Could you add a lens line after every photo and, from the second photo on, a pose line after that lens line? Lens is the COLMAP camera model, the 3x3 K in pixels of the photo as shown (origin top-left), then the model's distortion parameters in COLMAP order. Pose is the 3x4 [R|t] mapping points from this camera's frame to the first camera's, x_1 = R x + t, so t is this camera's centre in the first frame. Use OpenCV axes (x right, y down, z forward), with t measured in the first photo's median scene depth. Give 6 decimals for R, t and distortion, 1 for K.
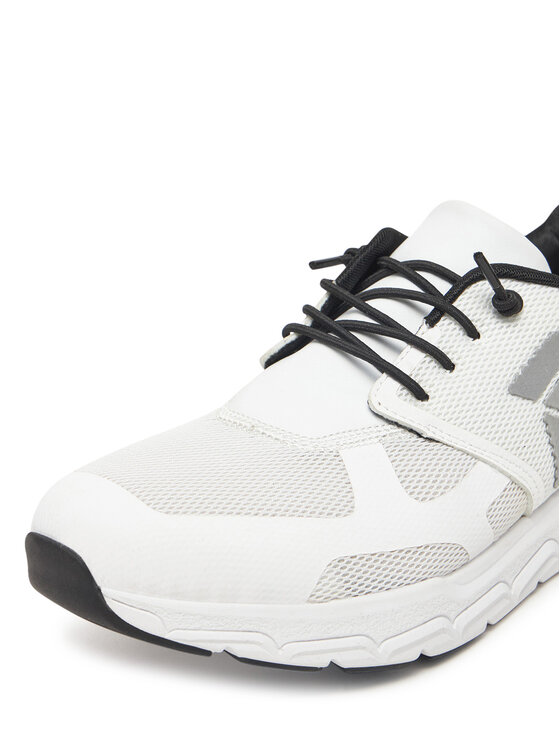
lens RADIAL K [[1103.8, 0, 279.8], [0, 1103.8, 374.6], [0, 0, 1]] dist [0.140129, 0.000000]
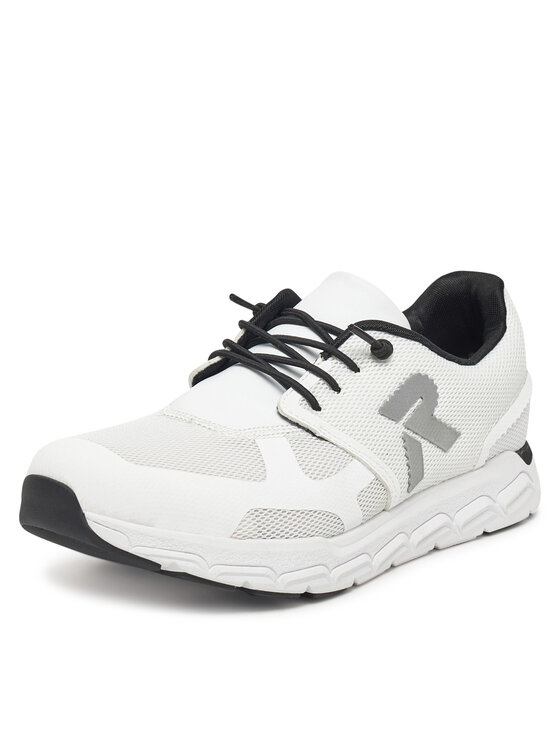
lens RADIAL K [[1278.3, 0, 279.7], [0, 1278.3, 370.7], [0, 0, 1]] dist [0.657867, 0.000000]
pose [[0.986220, 0.086700, 0.140899, -0.136428], [-0.072520, 0.992051, -0.102837, 0.136965], [-0.148695, 0.091202, 0.984668, -0.518728]]
